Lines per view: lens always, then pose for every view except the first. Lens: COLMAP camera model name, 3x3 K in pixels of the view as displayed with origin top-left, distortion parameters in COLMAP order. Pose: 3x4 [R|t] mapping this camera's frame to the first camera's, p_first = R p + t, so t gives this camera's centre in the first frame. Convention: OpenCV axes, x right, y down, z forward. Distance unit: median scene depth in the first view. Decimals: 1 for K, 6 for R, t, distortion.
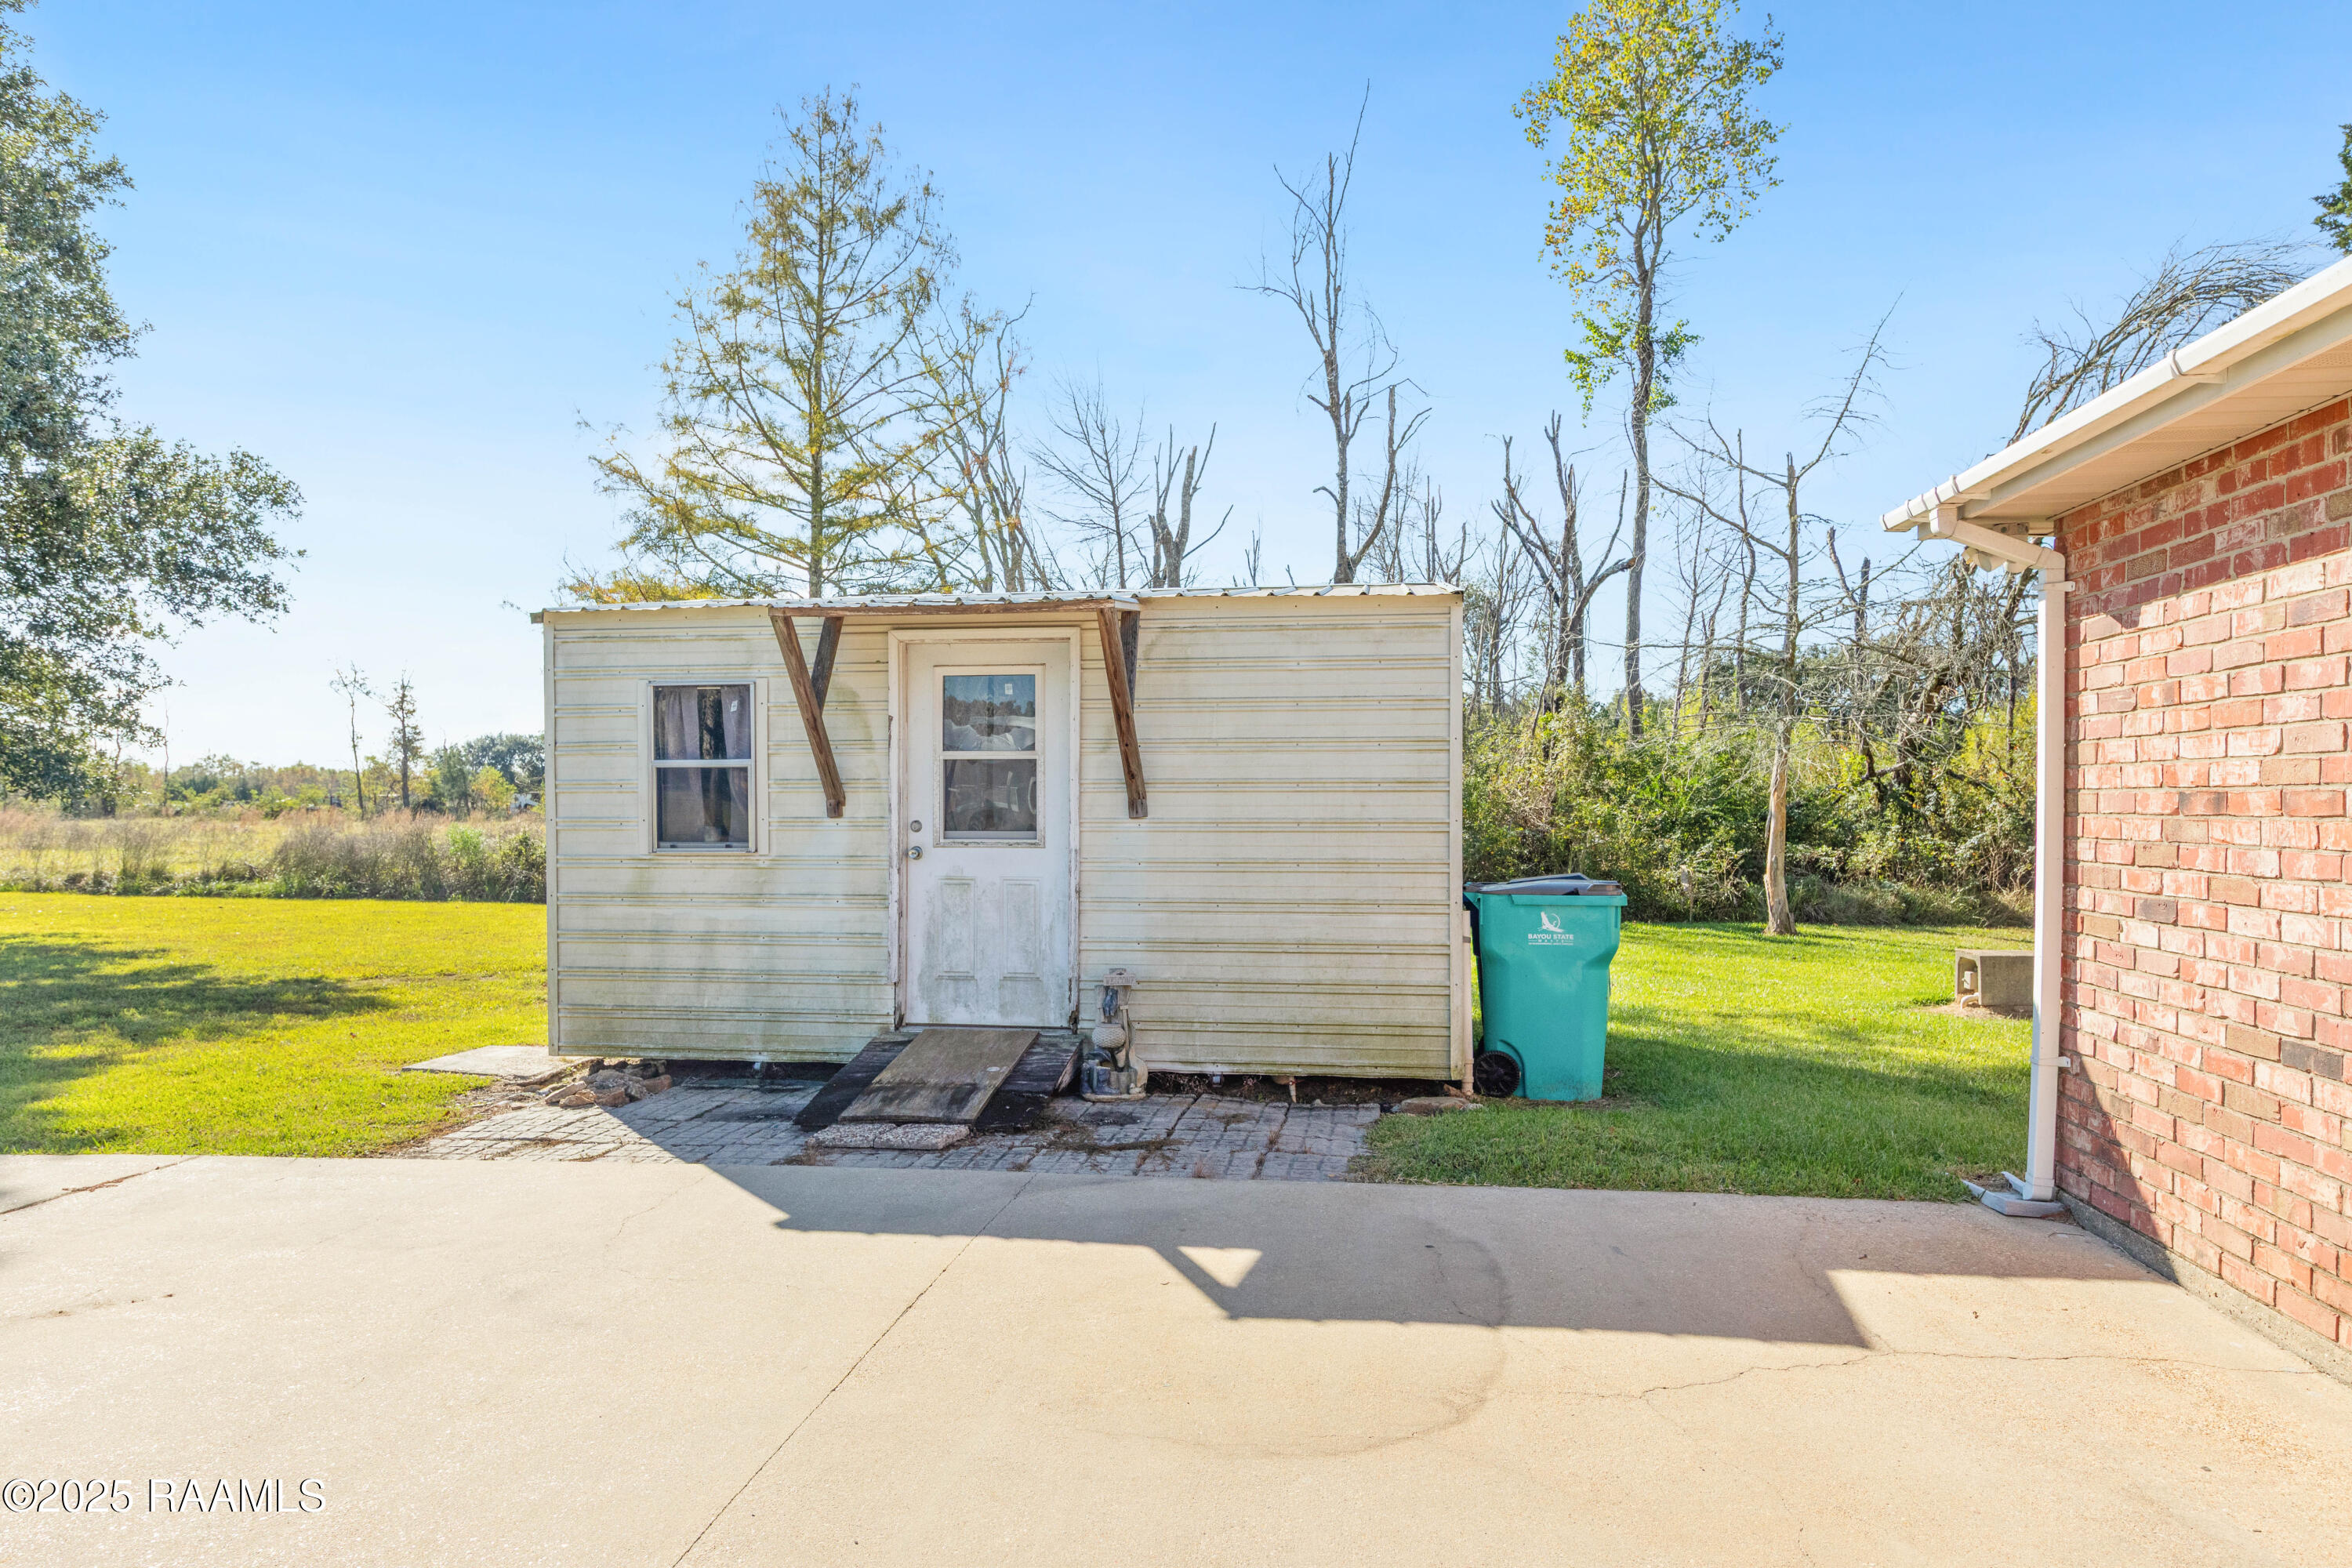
lens RADIAL K [[1430.6, 0, 1185.6], [0, 1430.6, 803.3], [0, 0, 1]] dist [0.008152, 0.000643]
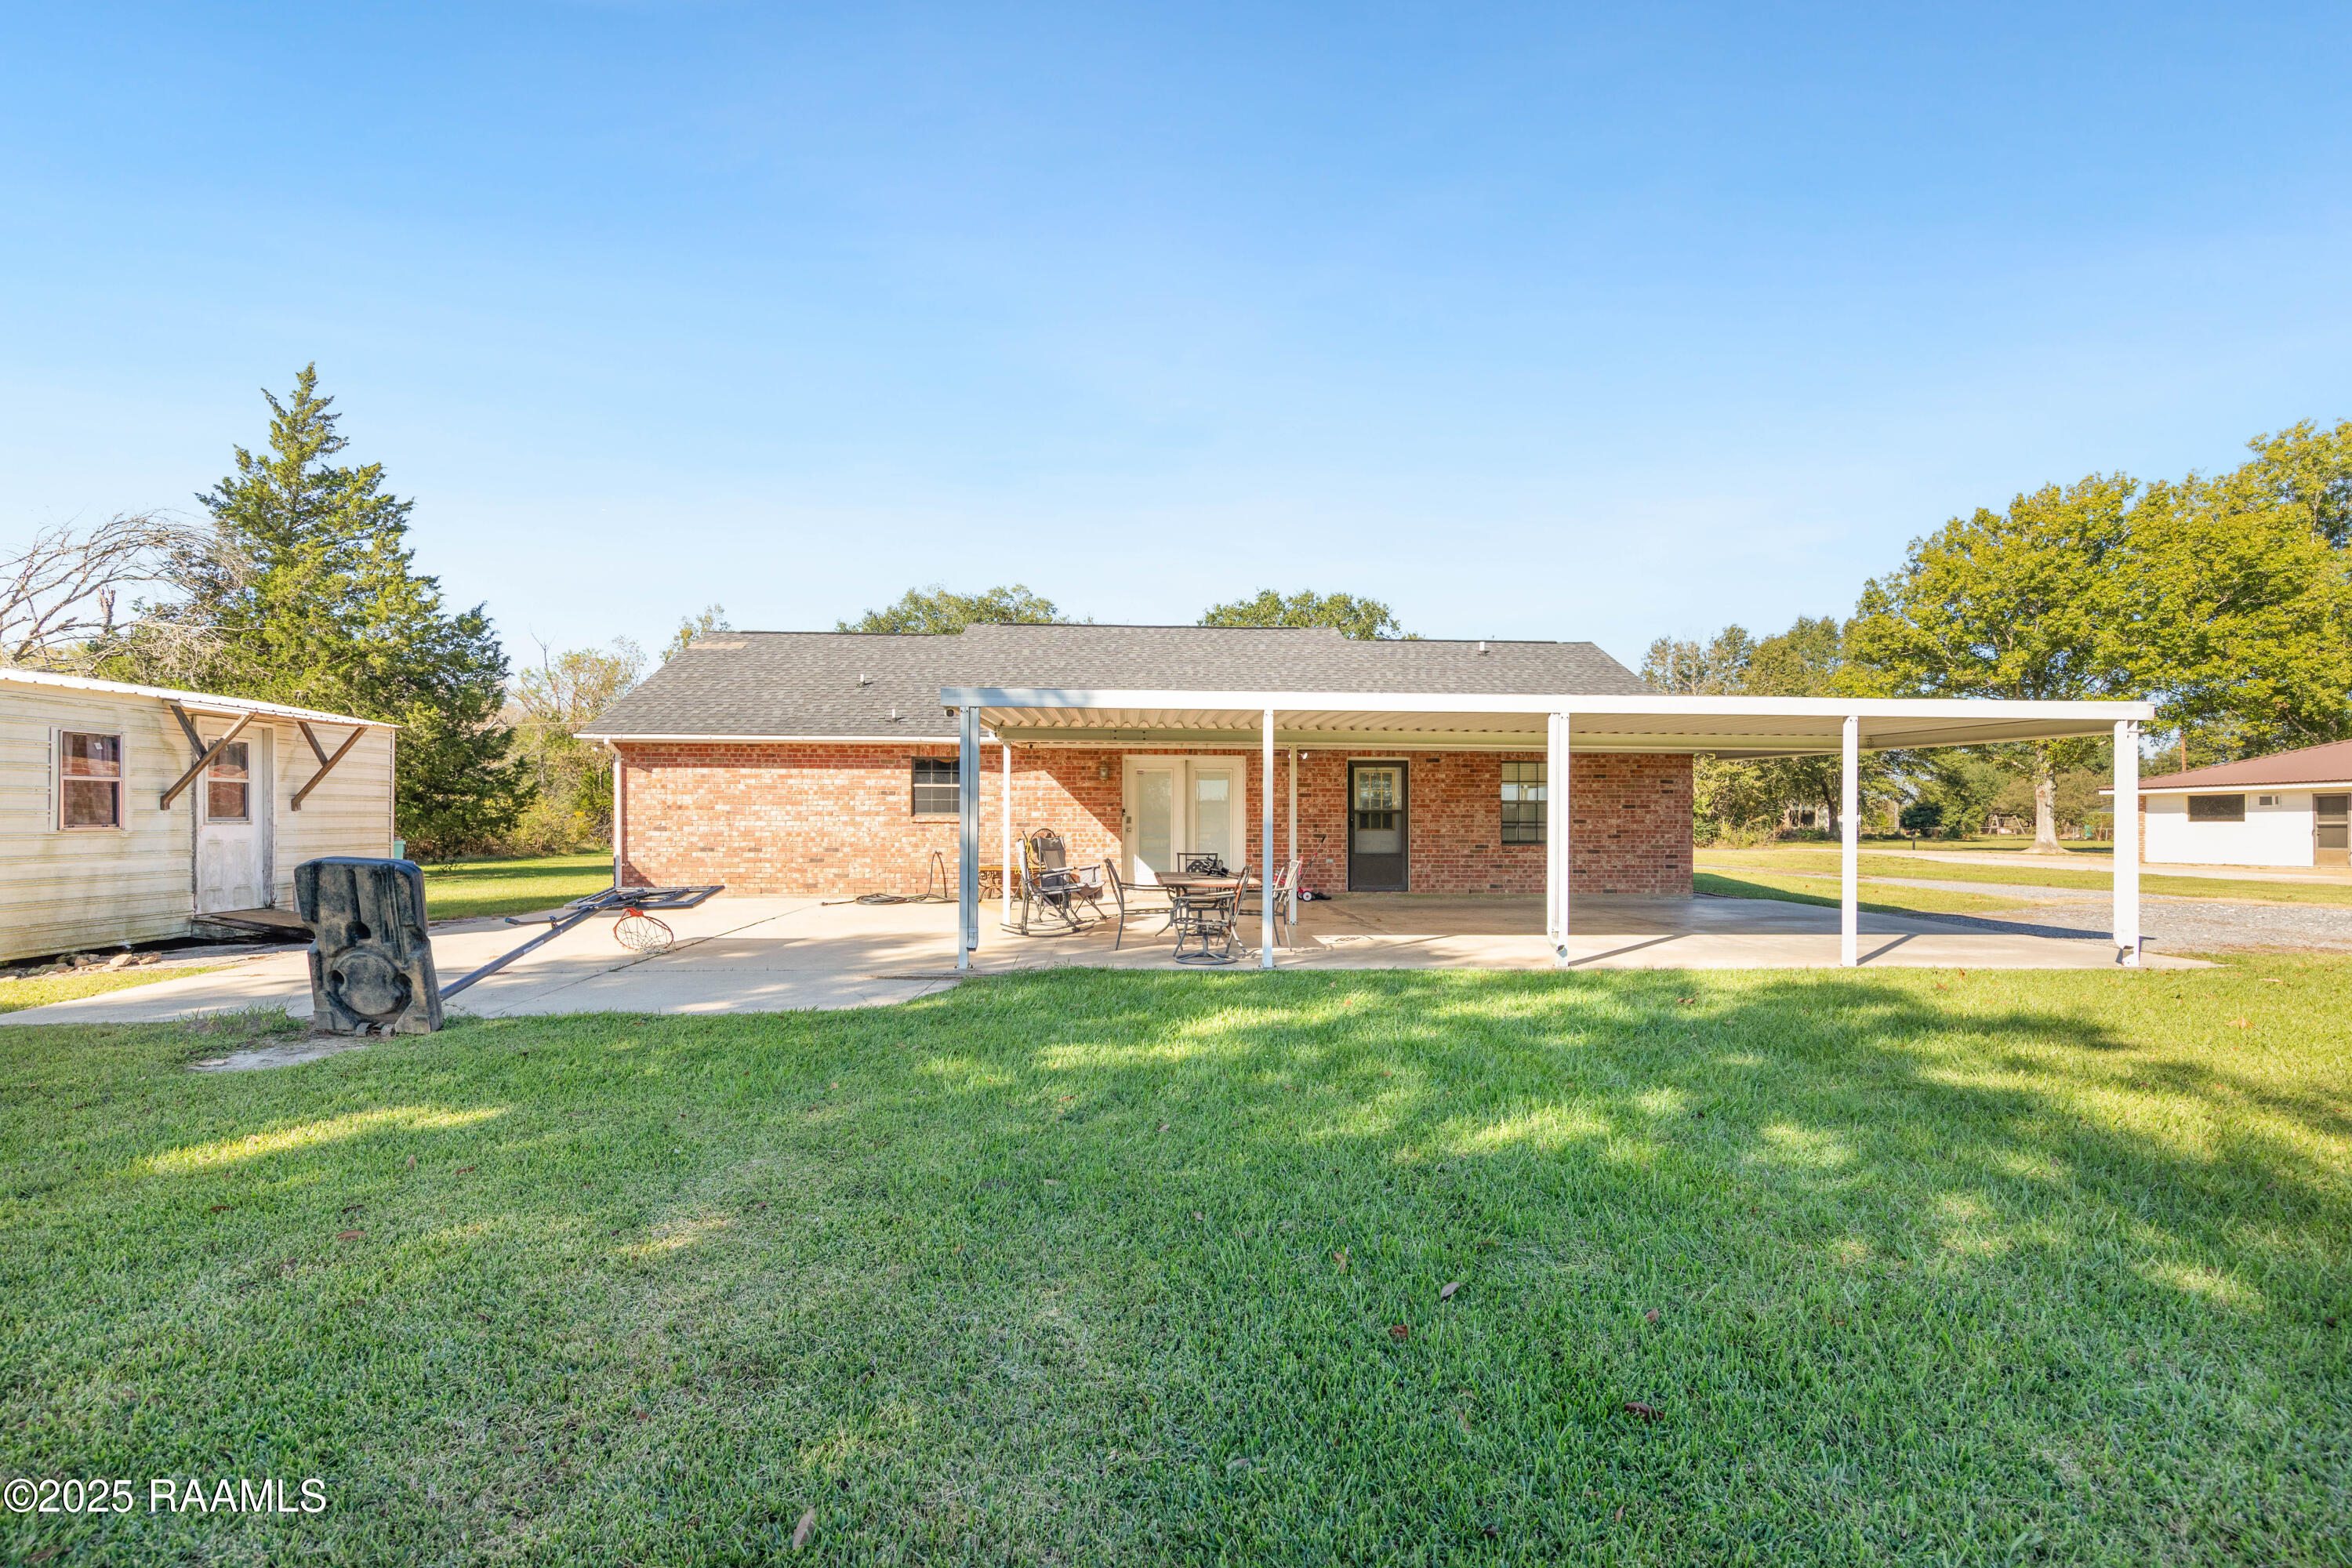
lens RADIAL K [[1035.3, 0, 1174.2], [0, 1035.3, 802.9], [0, 0, 1]] dist [0.000768, 0.000211]
pose [[-0.189334, 0.011923, 0.981840, -1.834374], [-0.002998, 0.999915, -0.012720, 0.013980], [-0.981908, -0.005352, -0.189282, -0.051905]]
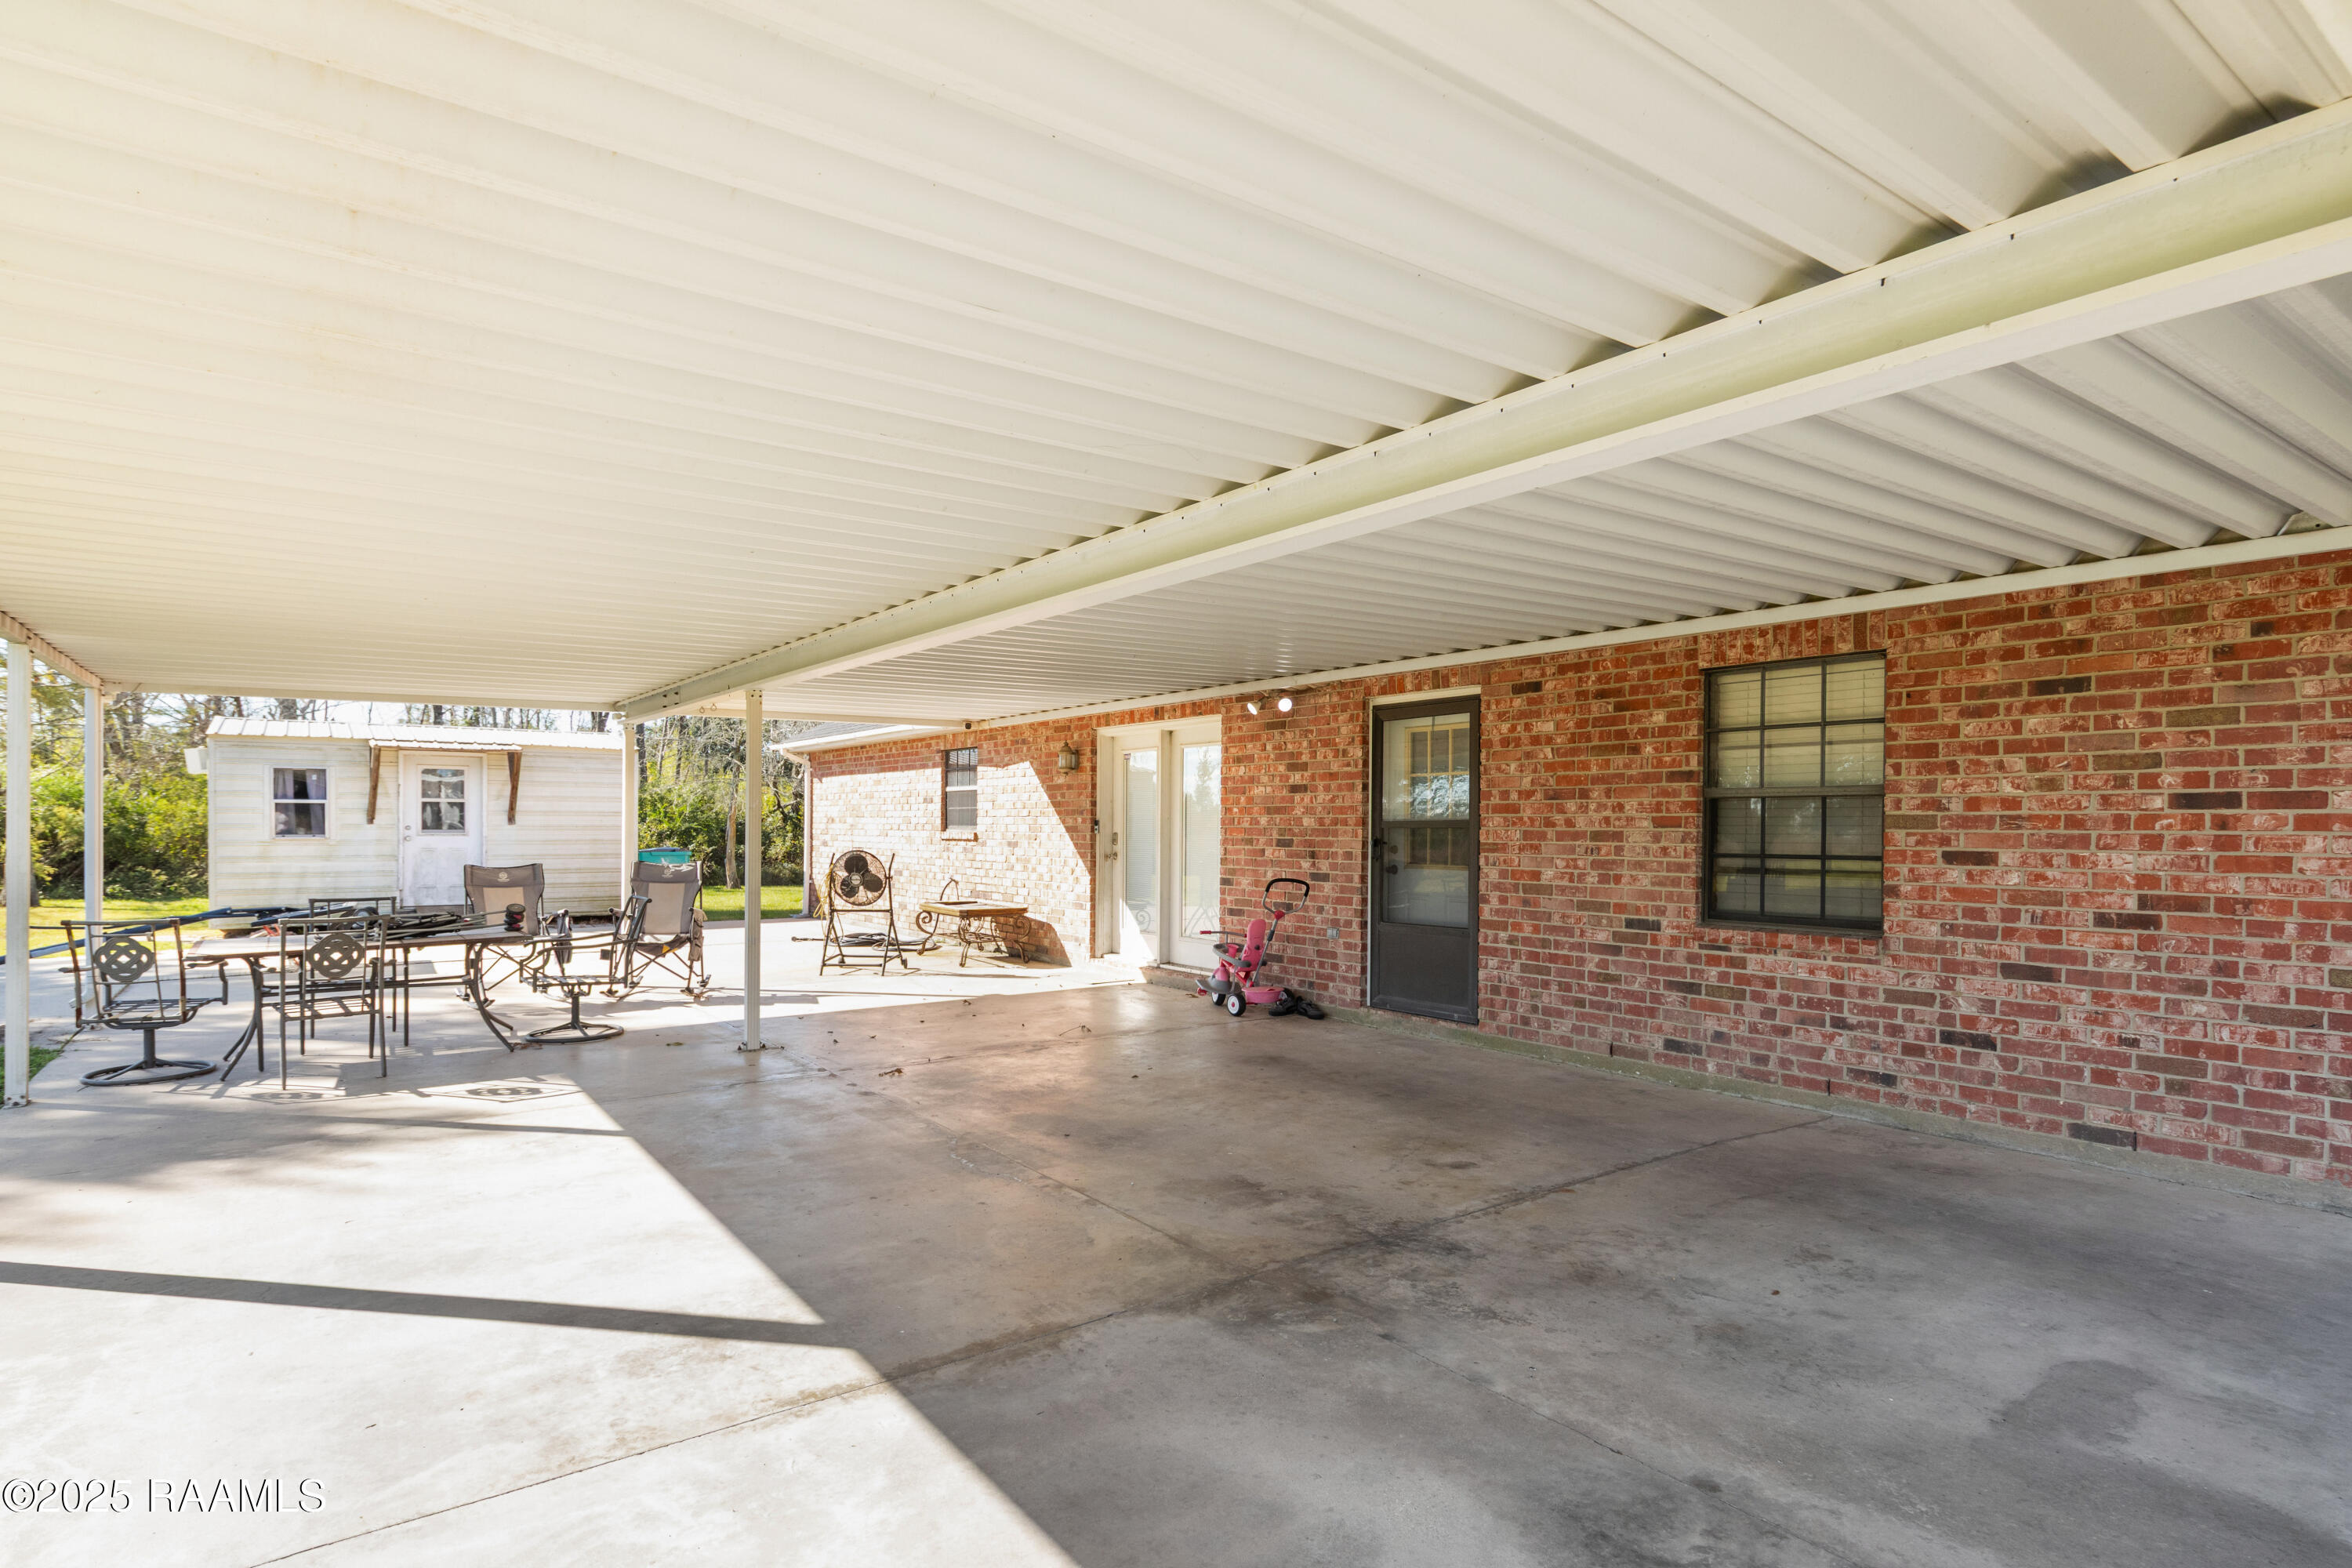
lens RADIAL K [[1229.0, 0, 1184.8], [0, 1229.0, 827.4], [0, 0, 1]] dist [-0.000021, -0.000130]
pose [[0.726397, 0.002470, 0.687271, -0.677838], [-0.004442, 0.999990, 0.001100, 0.006545], [-0.687261, -0.003852, 0.726401, -1.499403]]
